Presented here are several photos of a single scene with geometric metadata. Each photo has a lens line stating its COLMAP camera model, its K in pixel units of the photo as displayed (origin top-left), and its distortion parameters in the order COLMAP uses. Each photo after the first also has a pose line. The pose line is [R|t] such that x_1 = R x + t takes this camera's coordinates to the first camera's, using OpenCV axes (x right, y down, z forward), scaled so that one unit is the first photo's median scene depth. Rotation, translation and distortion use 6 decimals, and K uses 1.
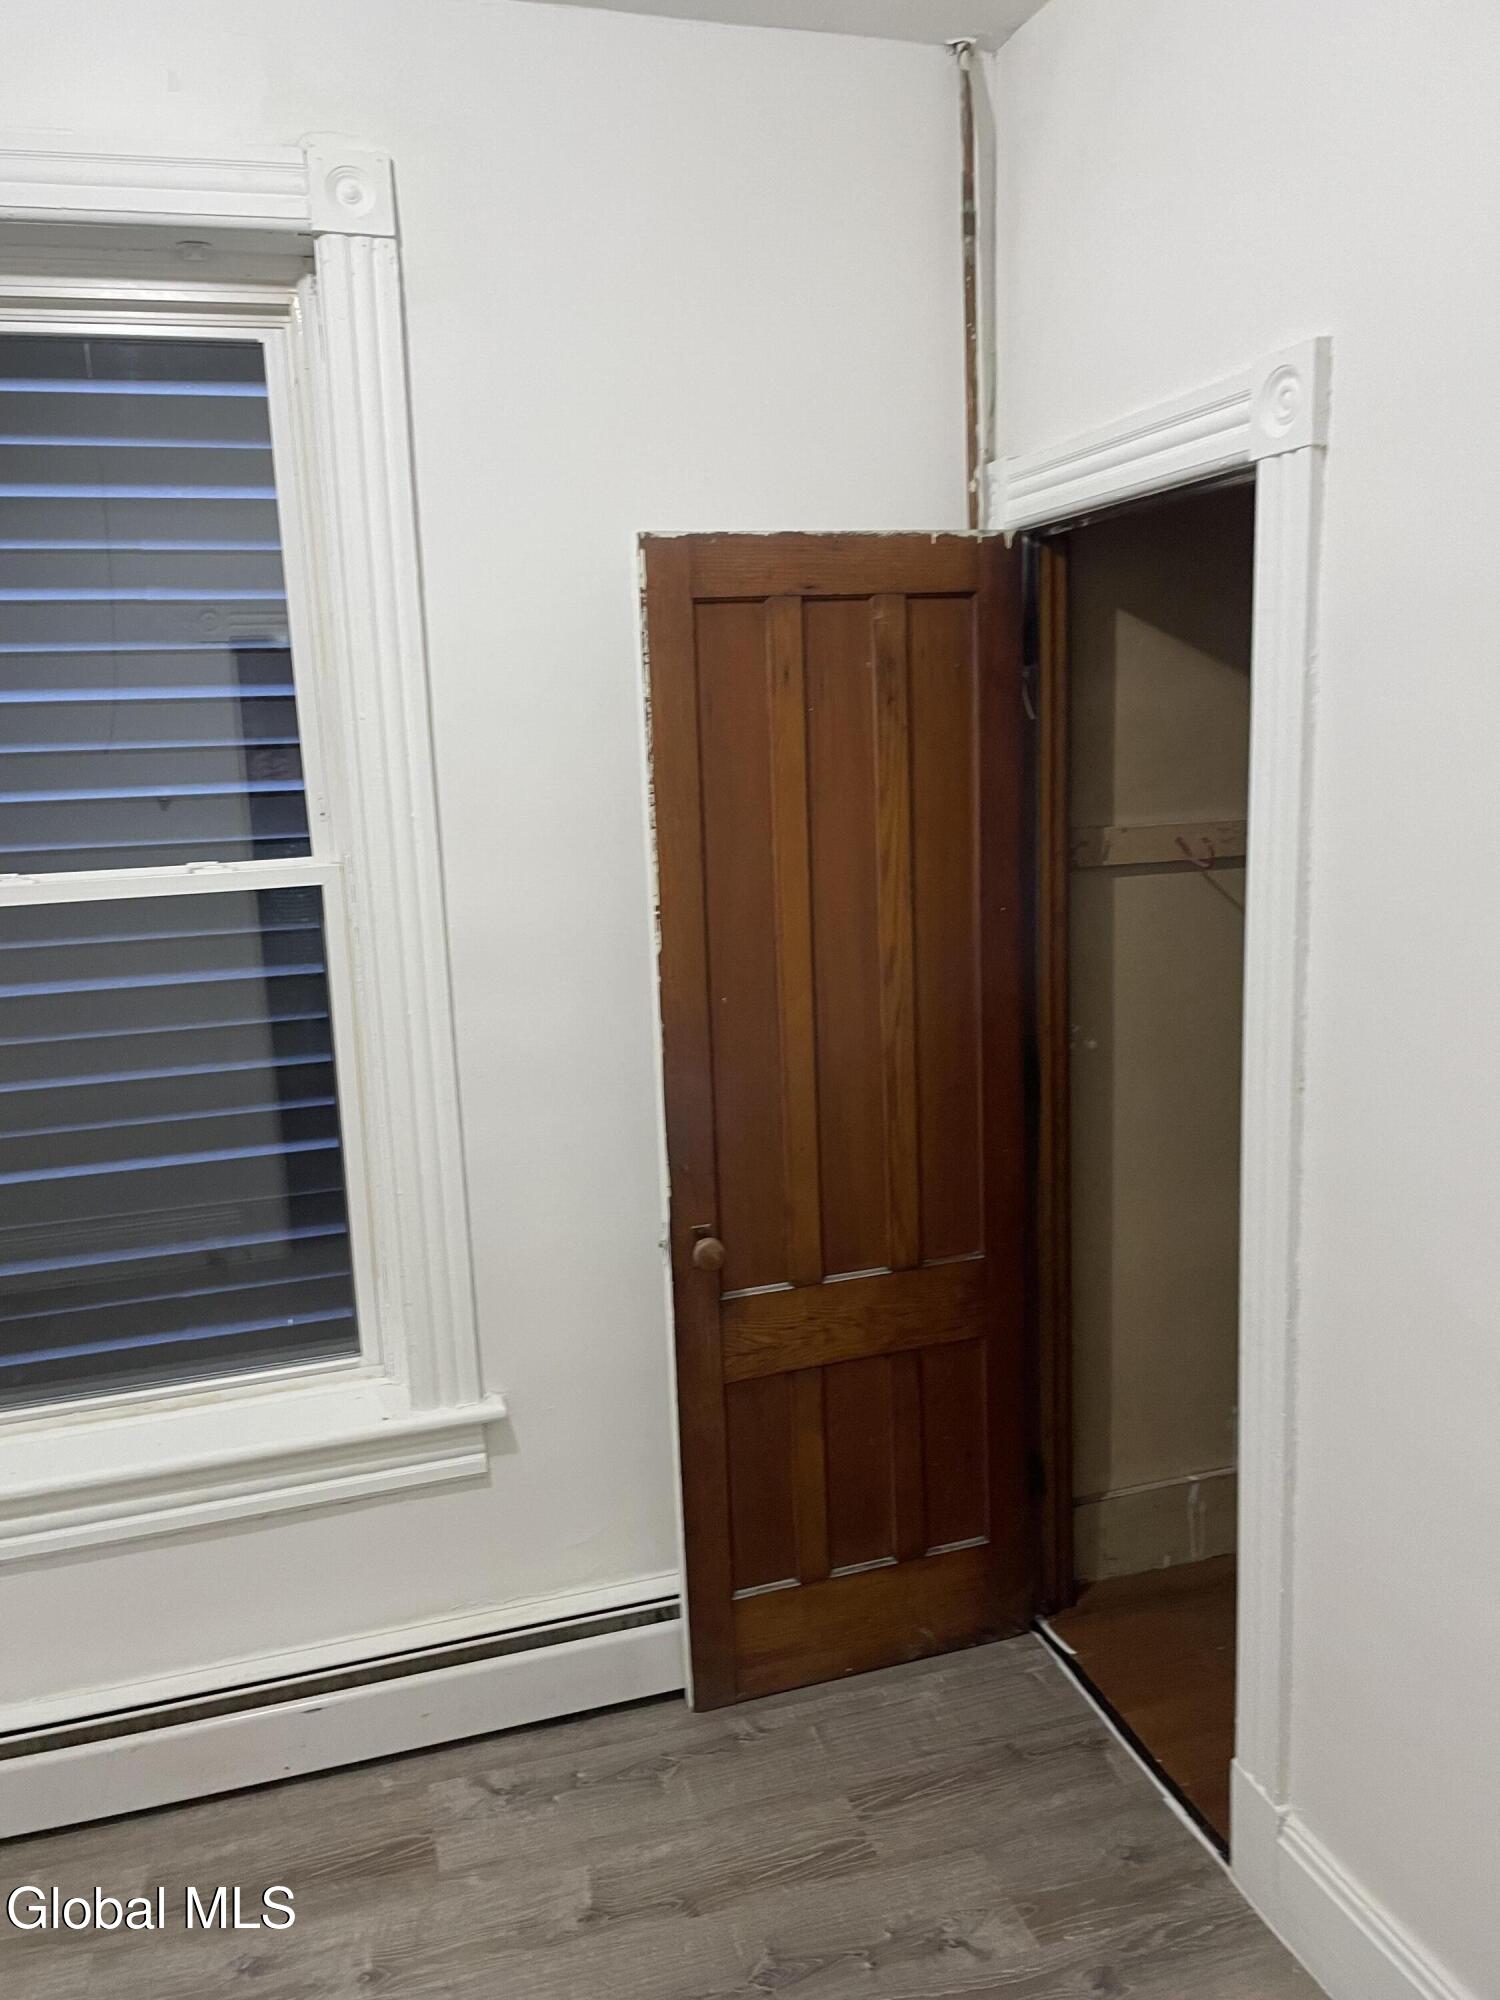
lens RADIAL K [[1506.0, 0, 743.1], [0, 1506.0, 1001.6], [0, 0, 1]] dist [0.056413, -0.095265]
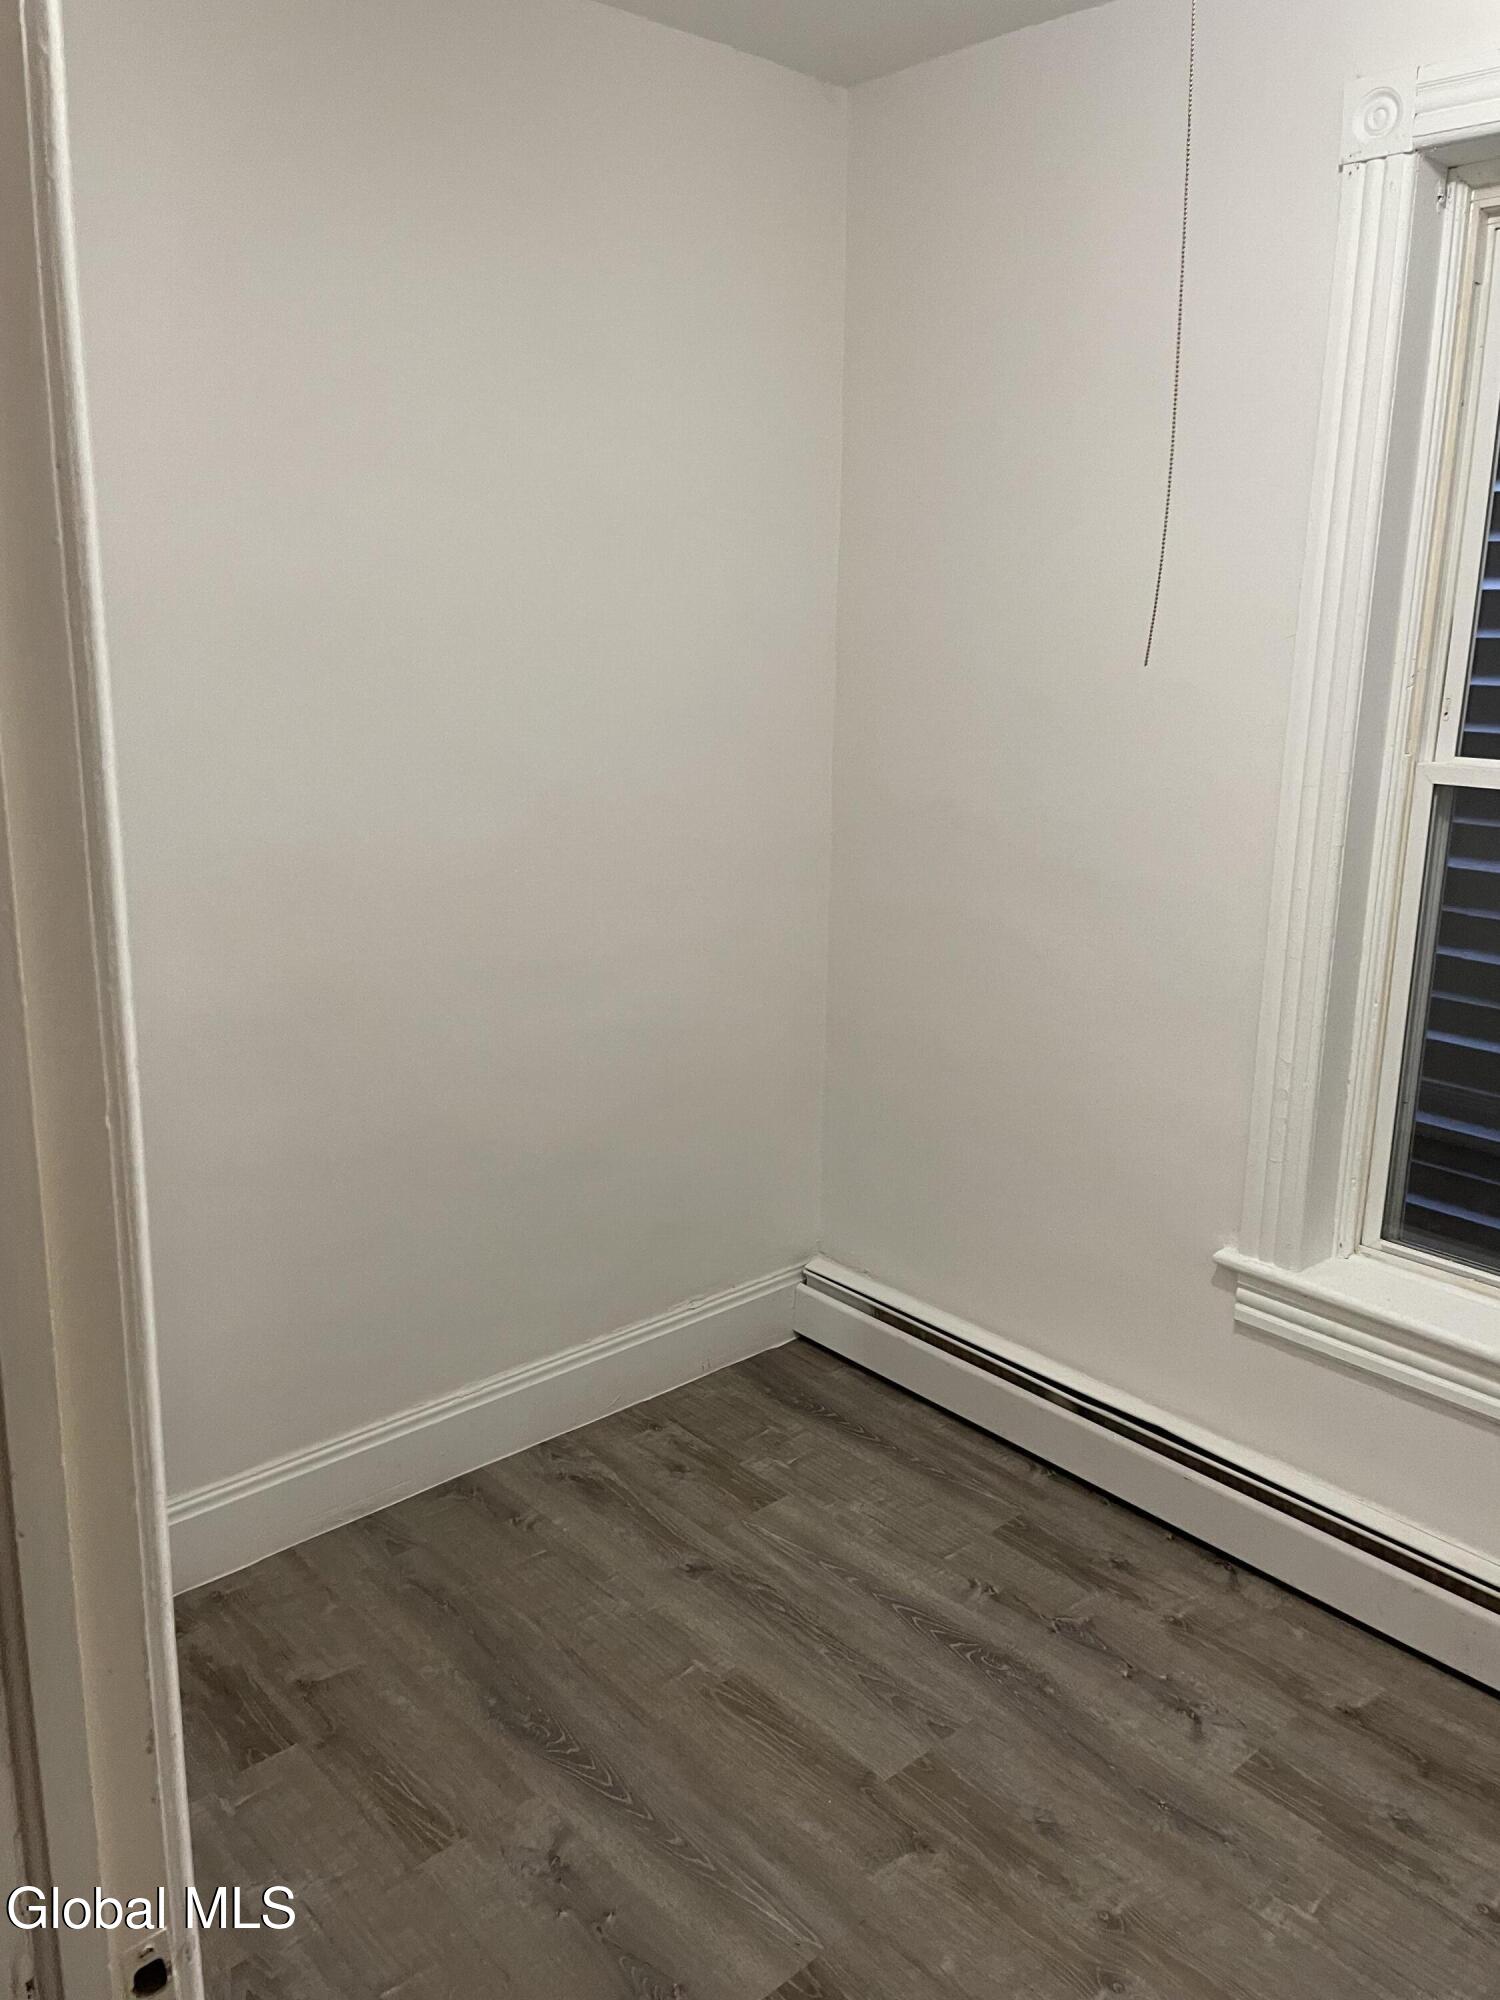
lens RADIAL K [[1506.0, 0, 743.1], [0, 1506.0, 1001.6], [0, 0, 1]] dist [0.056413, -0.095265]
pose [[0.412054, 0.266390, -0.871348, 0.252105], [-0.199552, 0.959475, 0.198966, -0.026004], [0.889039, 0.091895, 0.448514, 0.069677]]
